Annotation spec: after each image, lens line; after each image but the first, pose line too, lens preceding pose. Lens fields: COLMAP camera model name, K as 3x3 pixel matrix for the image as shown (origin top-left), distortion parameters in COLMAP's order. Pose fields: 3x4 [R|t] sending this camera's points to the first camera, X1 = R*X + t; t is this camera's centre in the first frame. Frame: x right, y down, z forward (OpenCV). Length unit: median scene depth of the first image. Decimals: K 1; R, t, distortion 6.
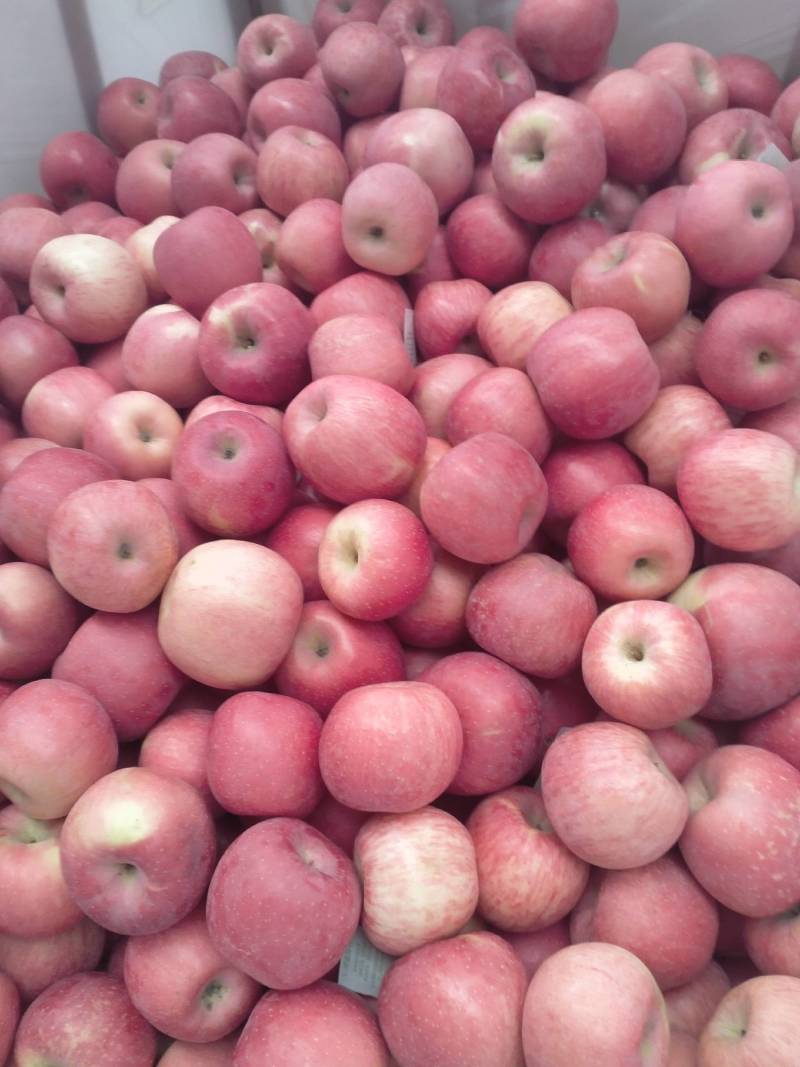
lens RADIAL K [[855.0, 0, 394.9], [0, 855.0, 534.1], [0, 0, 1]] dist [0.014807, -0.084798]
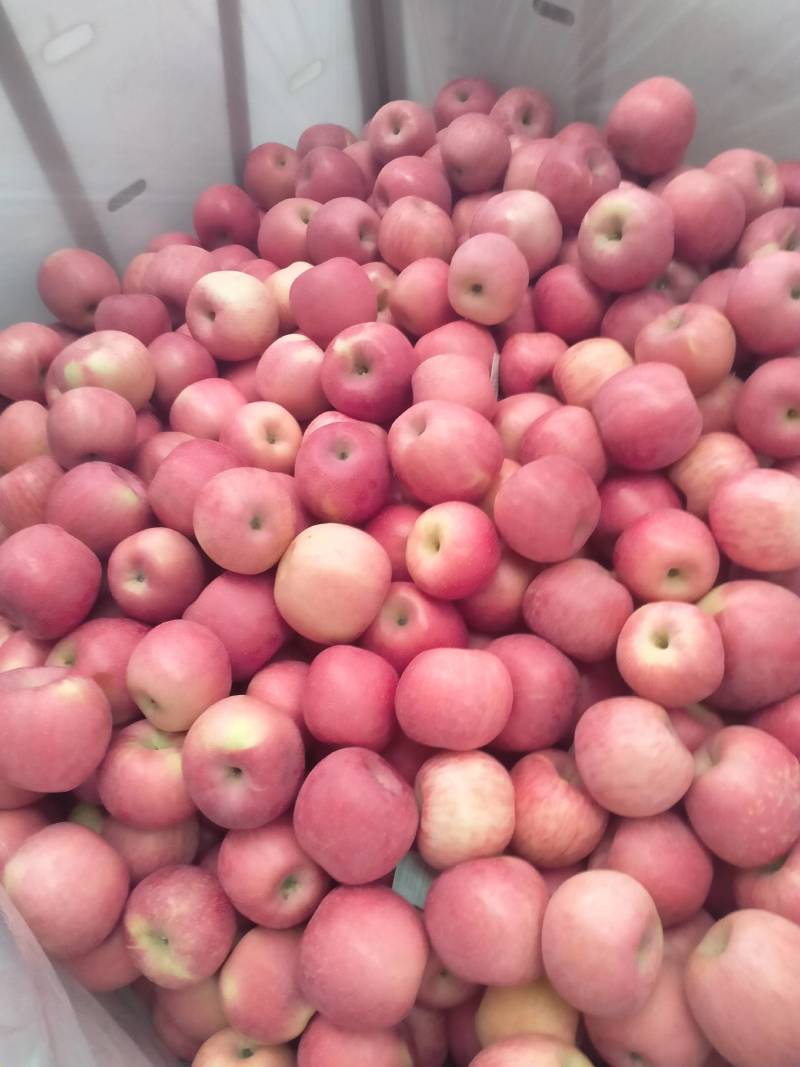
lens RADIAL K [[799.4, 0, 400.0], [0, 799.4, 533.5], [0, 0, 1]] dist [0.045966, -0.135477]
pose [[0.993222, 0.094873, -0.067155, -0.024013], [-0.097620, 0.994464, -0.038870, 0.057849], [0.063095, 0.045162, 0.996985, -0.151571]]
